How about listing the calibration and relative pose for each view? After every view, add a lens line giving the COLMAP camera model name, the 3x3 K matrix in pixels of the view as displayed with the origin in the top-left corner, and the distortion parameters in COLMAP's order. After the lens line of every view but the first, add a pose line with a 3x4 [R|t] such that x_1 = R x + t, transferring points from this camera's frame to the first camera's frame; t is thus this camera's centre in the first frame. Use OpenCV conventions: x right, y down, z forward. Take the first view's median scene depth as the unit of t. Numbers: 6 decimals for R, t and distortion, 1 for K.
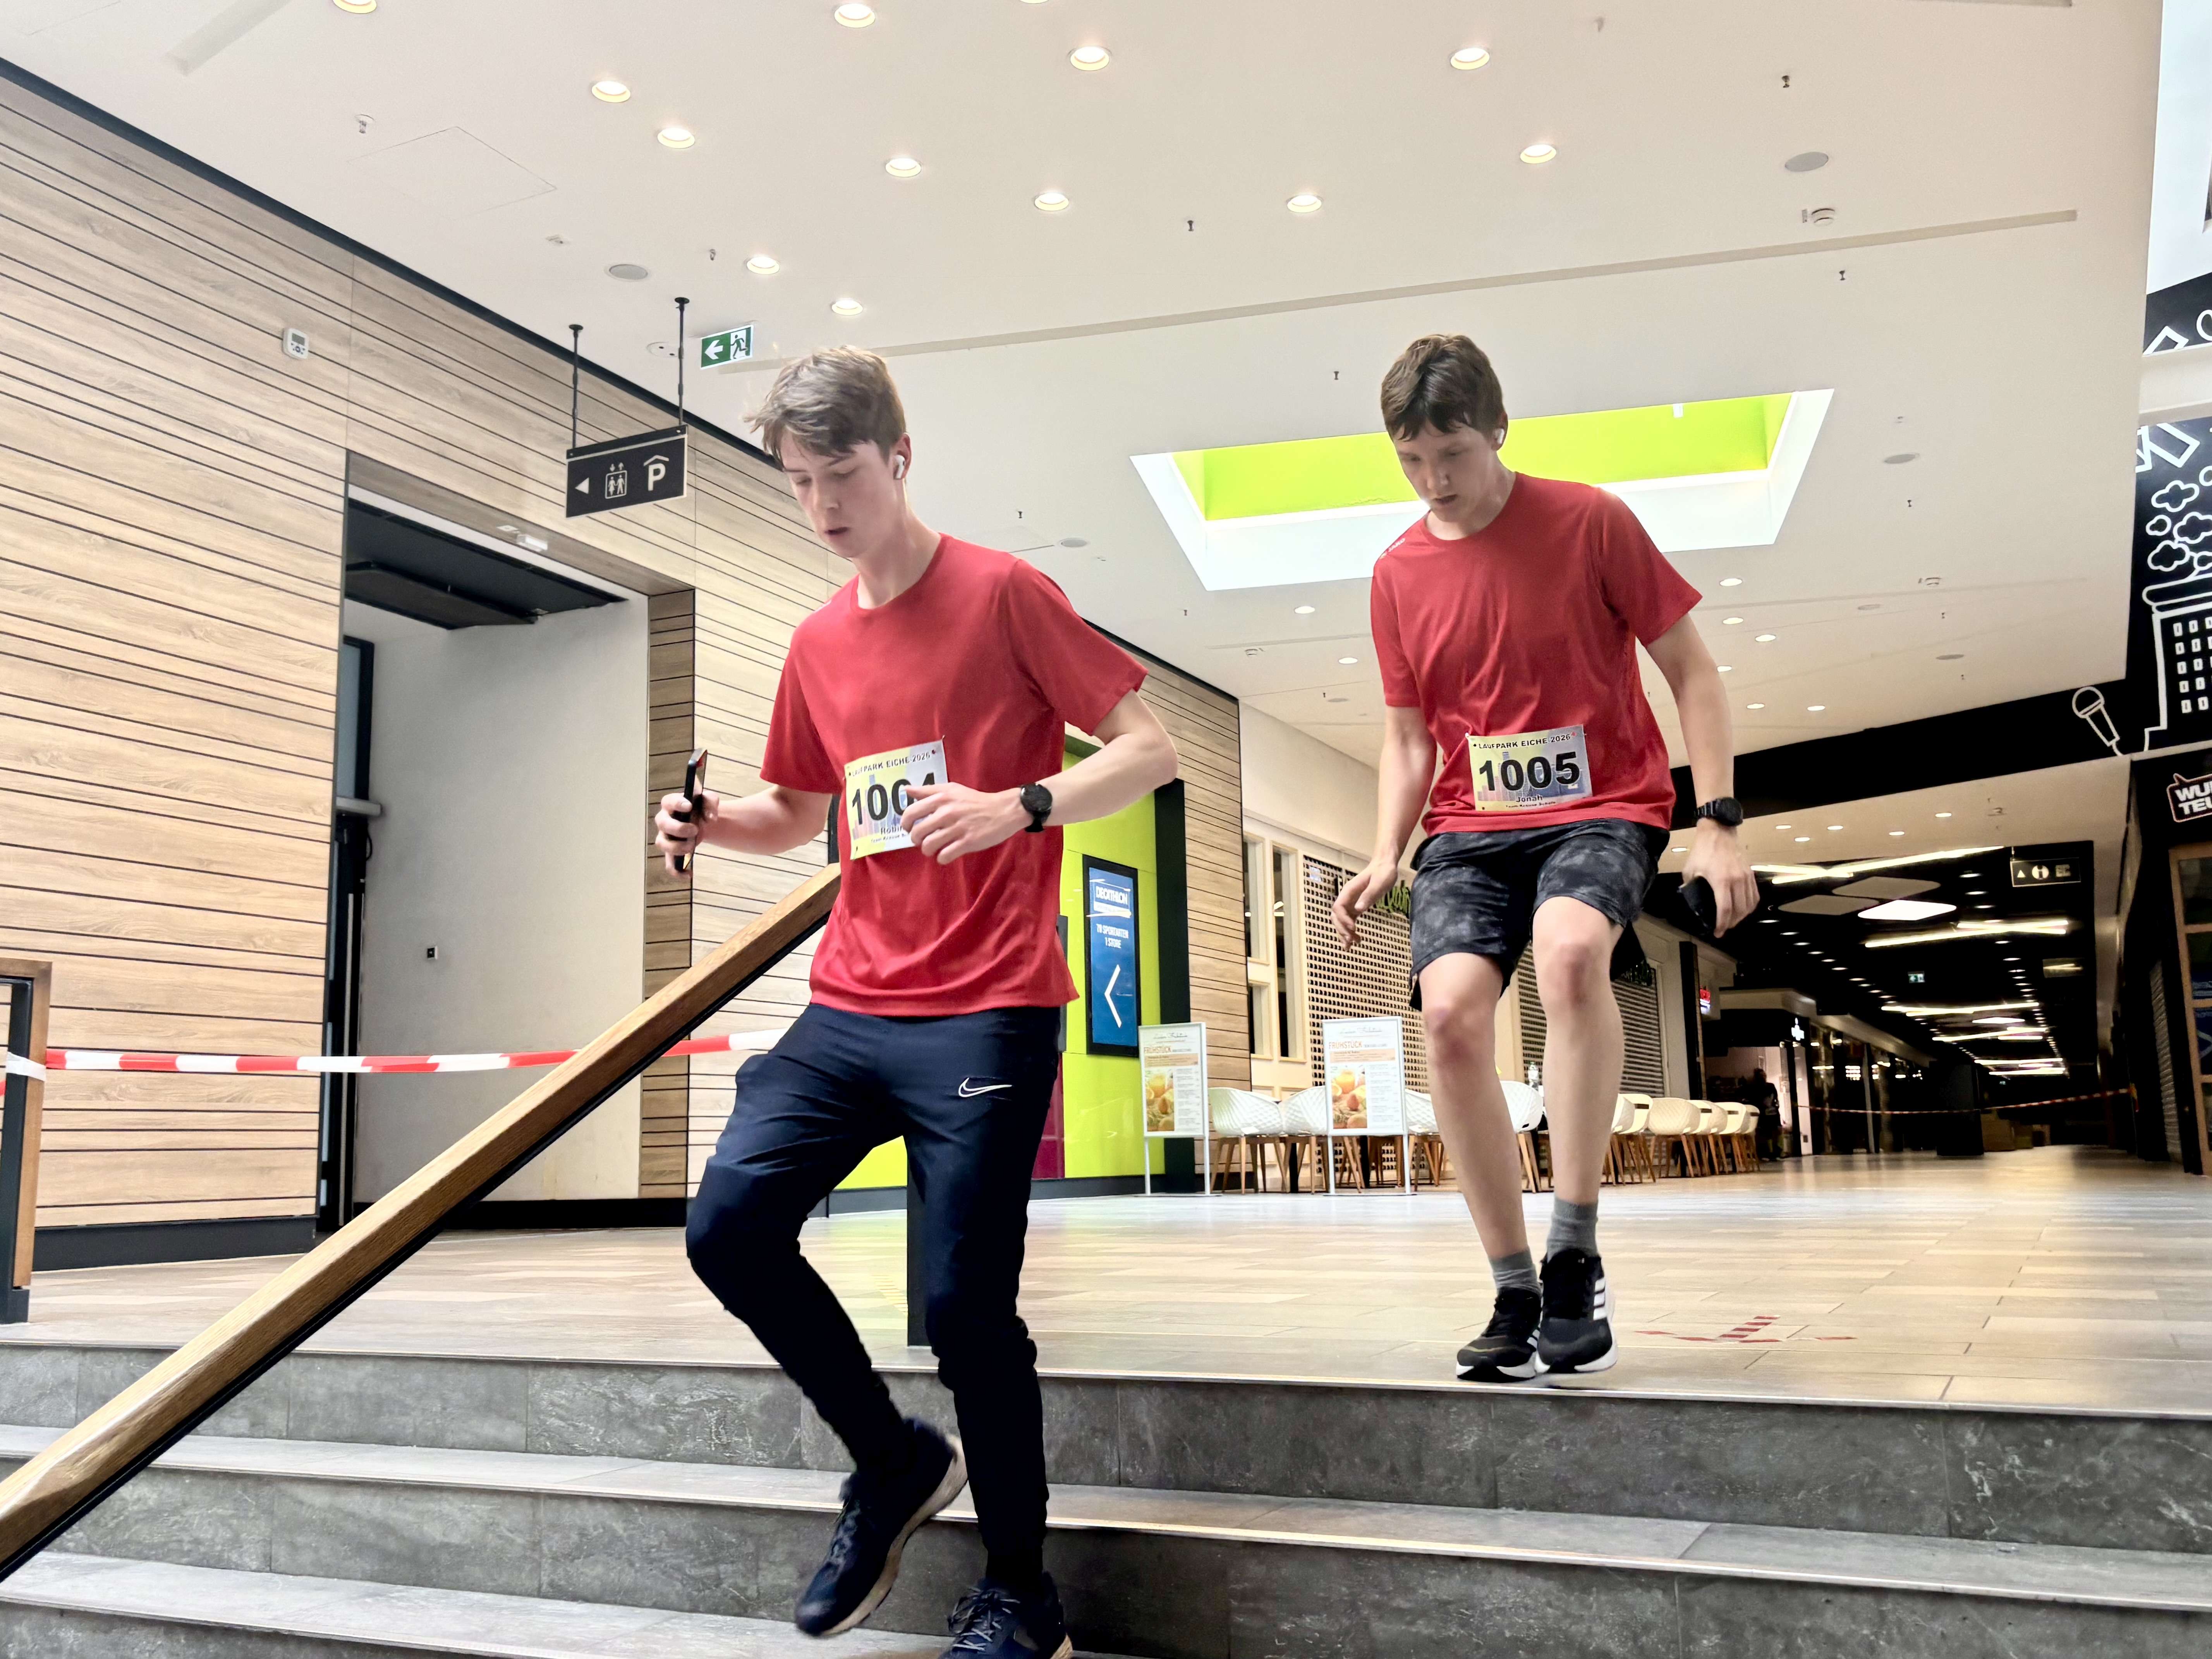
lens RADIAL K [[1942.9, 0, 1106.0], [0, 1942.9, 829.5], [0, 0, 1]] dist [0.070974, -0.080107]
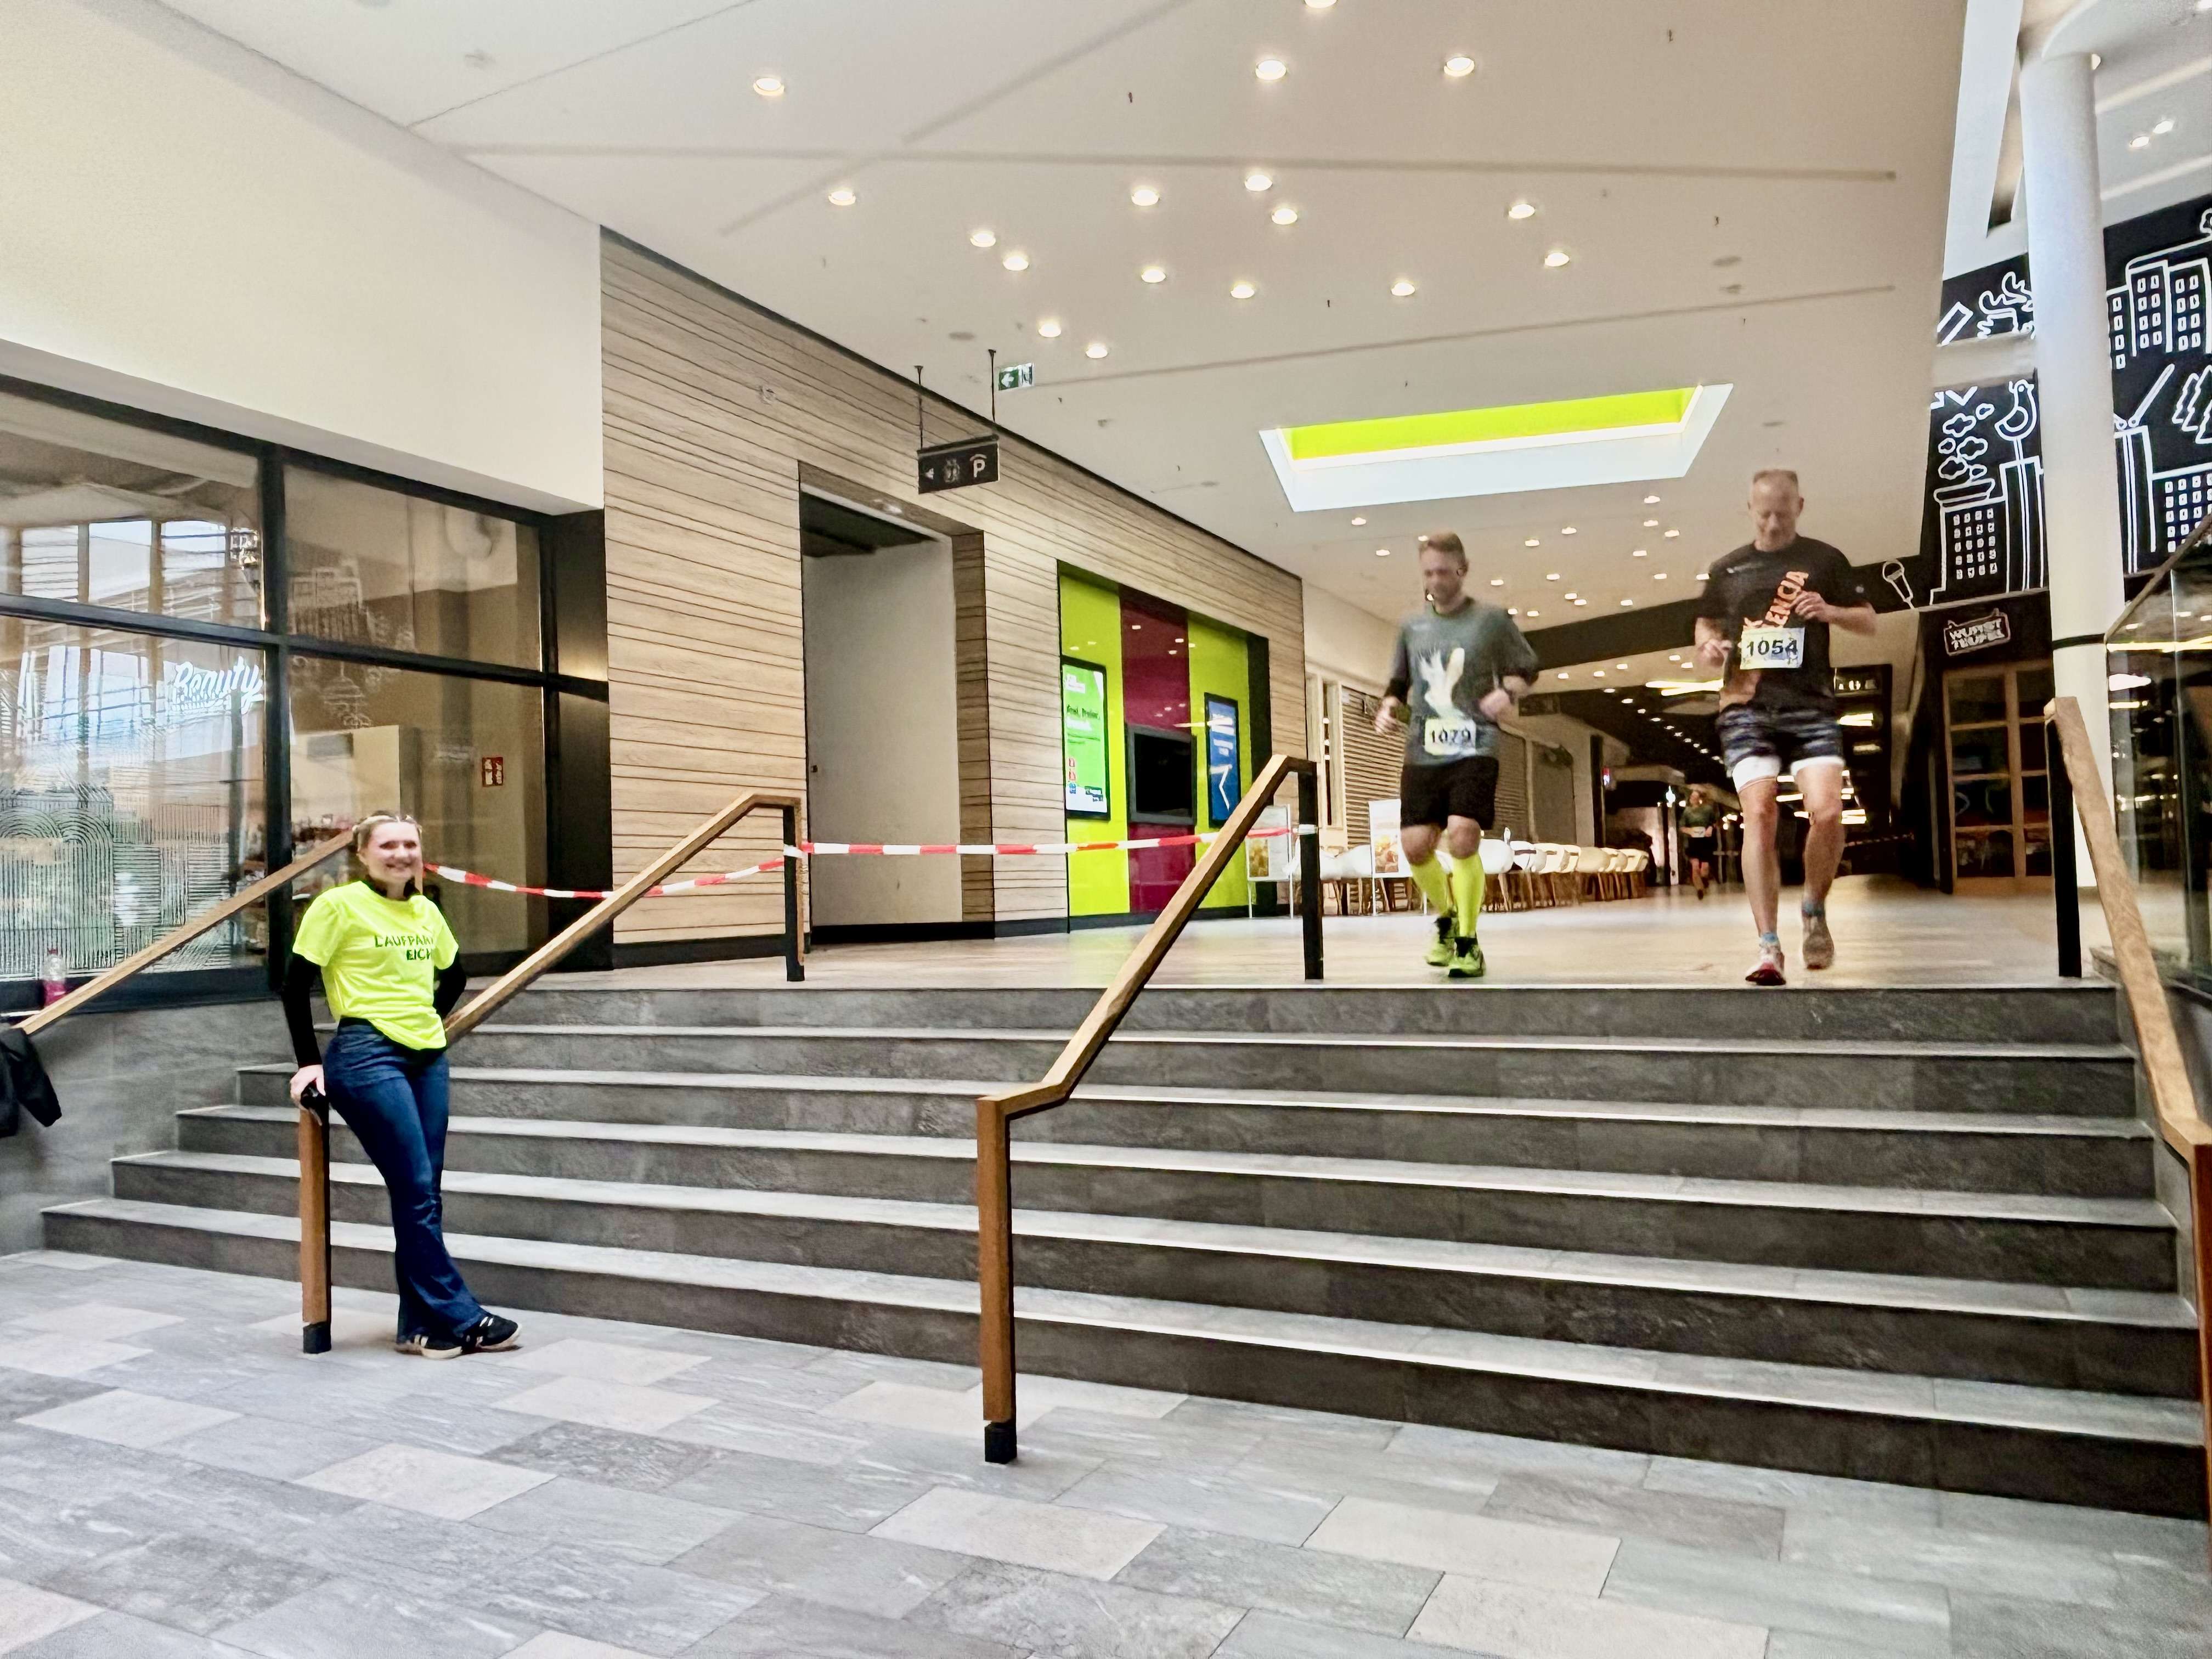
lens RADIAL K [[1527.3, 0, 1106.0], [0, 1527.3, 829.5], [0, 0, 1]] dist [0.084777, -0.144979]
pose [[0.999866, -0.015157, -0.006185, -0.110166], [0.015801, 0.992332, 0.122591, -0.037222], [0.004279, -0.122672, 0.992438, -0.225206]]
